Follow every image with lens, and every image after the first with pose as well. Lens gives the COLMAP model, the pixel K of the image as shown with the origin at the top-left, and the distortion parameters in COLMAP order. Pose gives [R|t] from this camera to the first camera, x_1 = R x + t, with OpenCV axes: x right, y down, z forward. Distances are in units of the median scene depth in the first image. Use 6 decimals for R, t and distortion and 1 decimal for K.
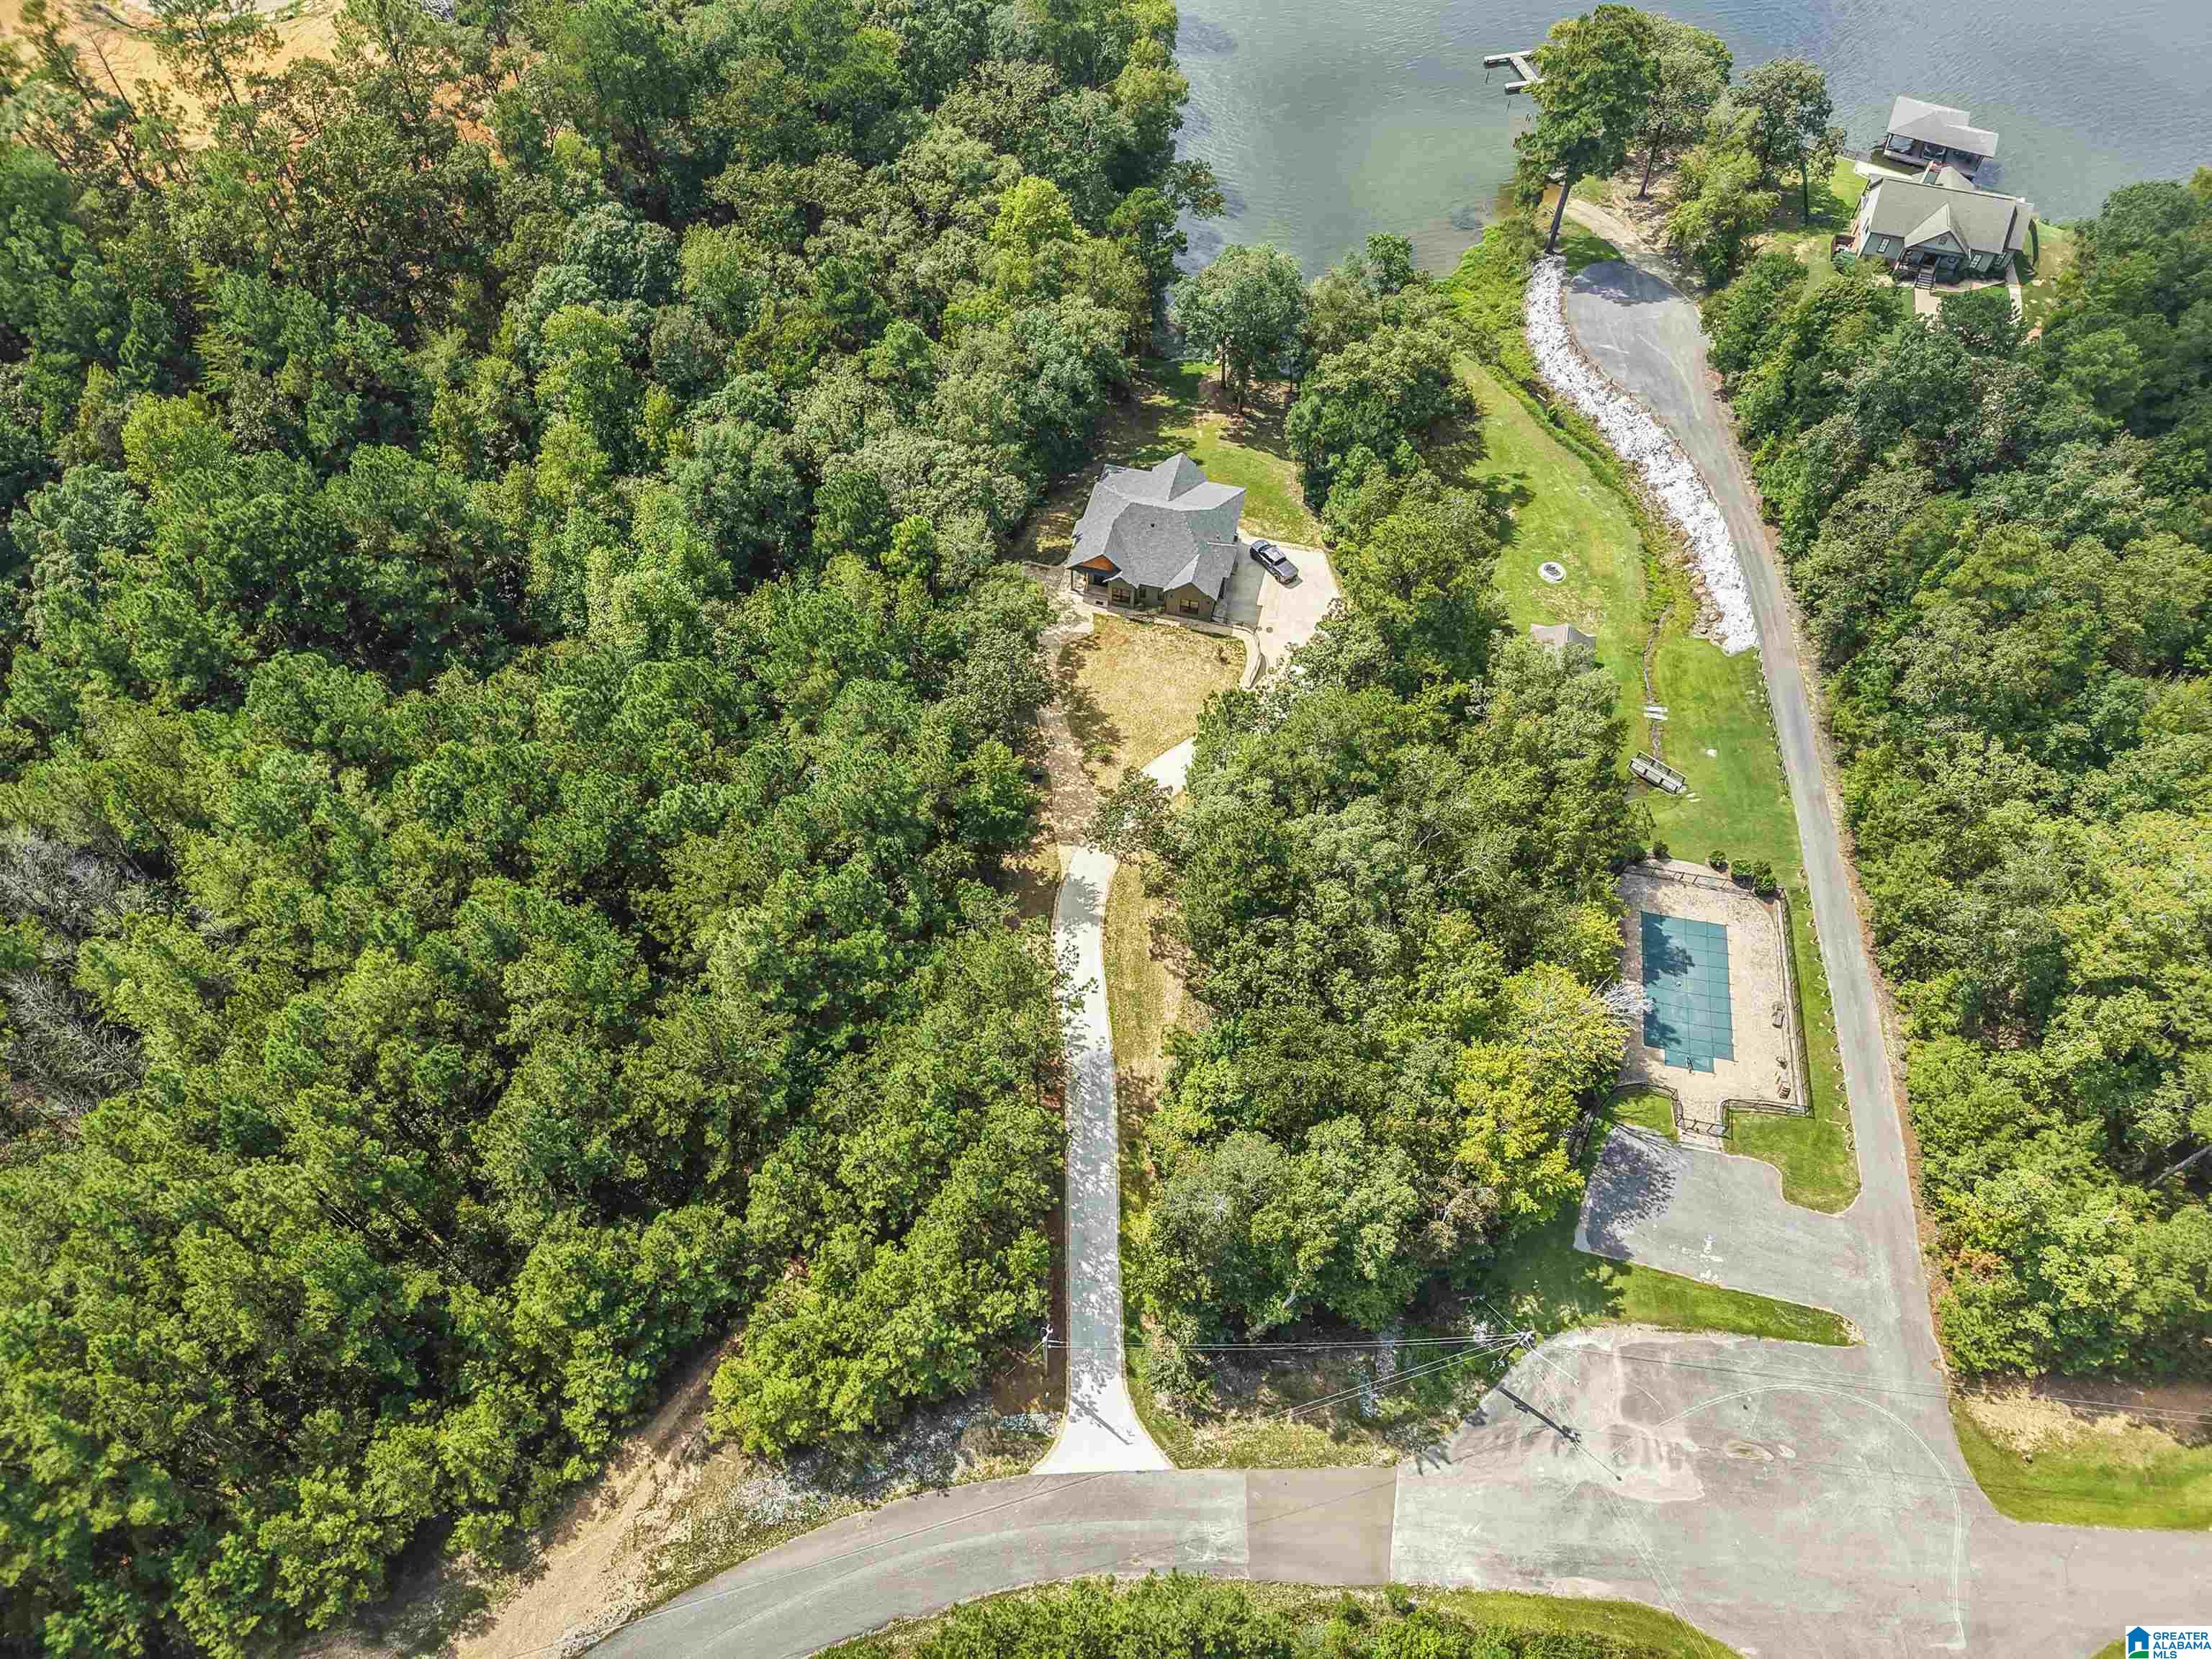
lens RADIAL K [[1534.3, 0, 1137.8], [0, 1534.3, 831.3], [0, 0, 1]] dist [0.003539, 0.002082]
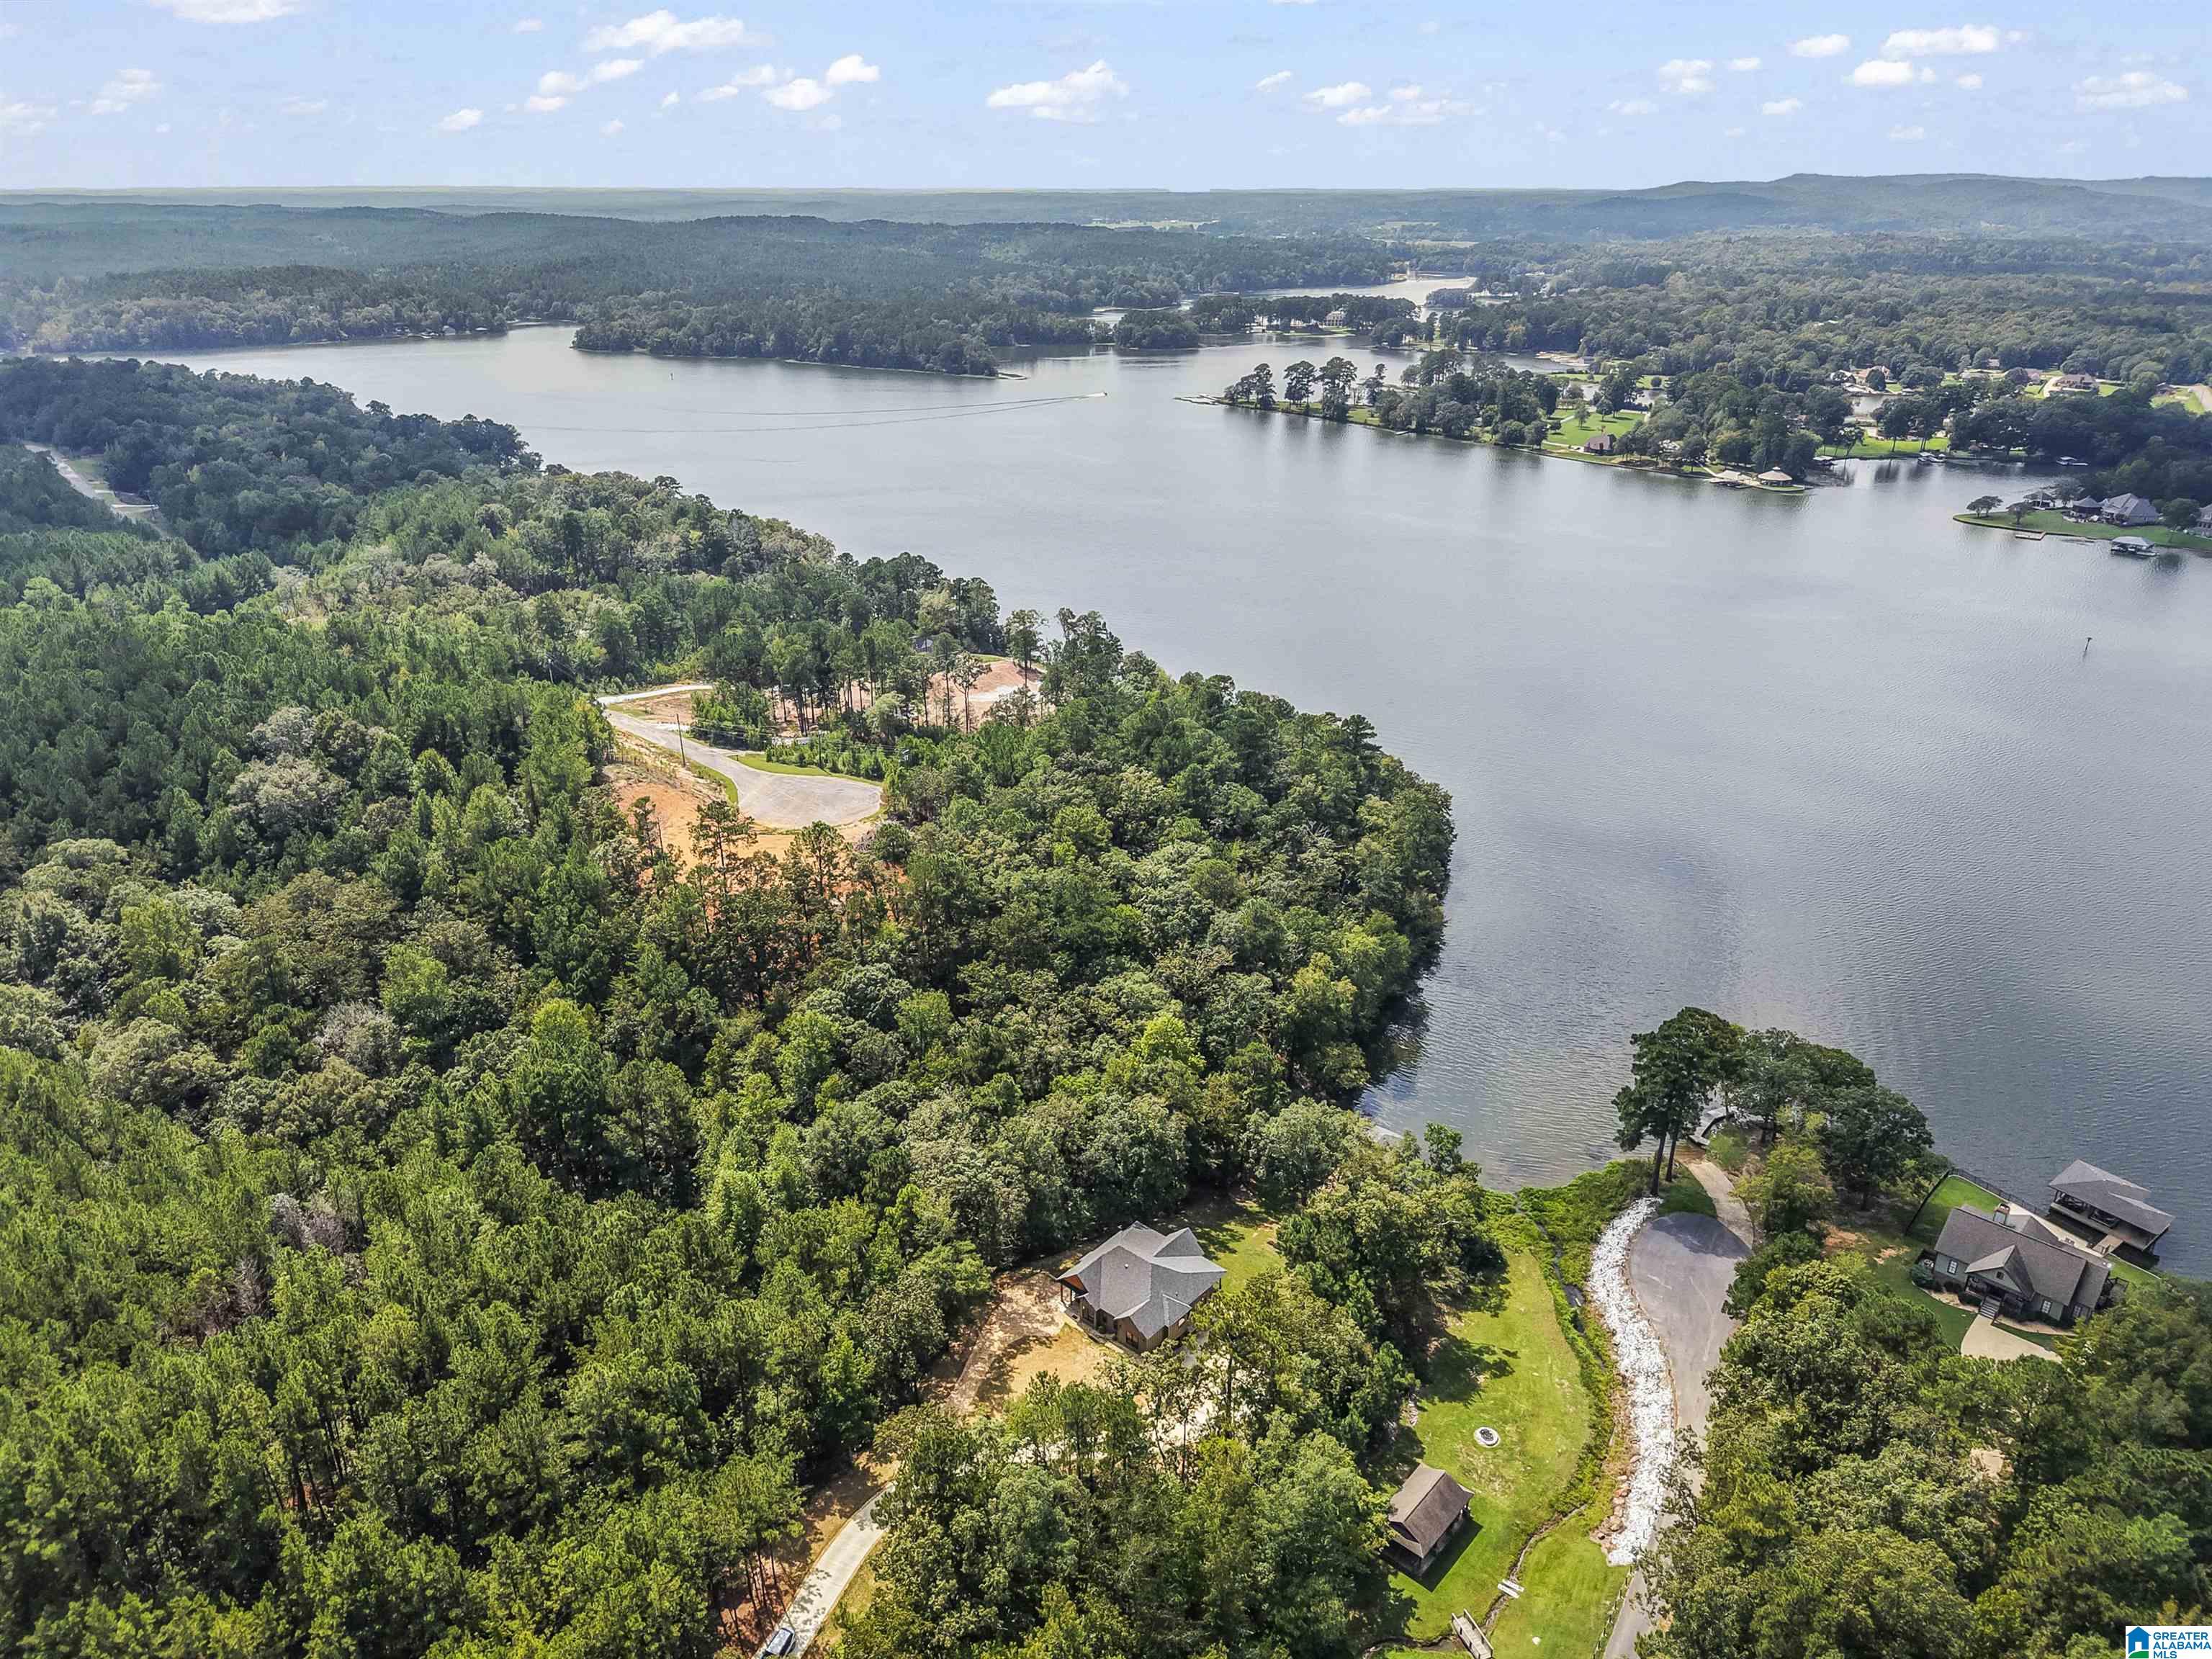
lens RADIAL K [[1534.3, 0, 1137.8], [0, 1534.3, 831.3], [0, 0, 1]] dist [0.003539, 0.002082]
pose [[0.881153, 0.163826, -0.443543, 0.514654], [-0.374294, 0.814865, -0.442605, 0.063846], [0.288918, 0.556018, 0.779340, -0.186537]]
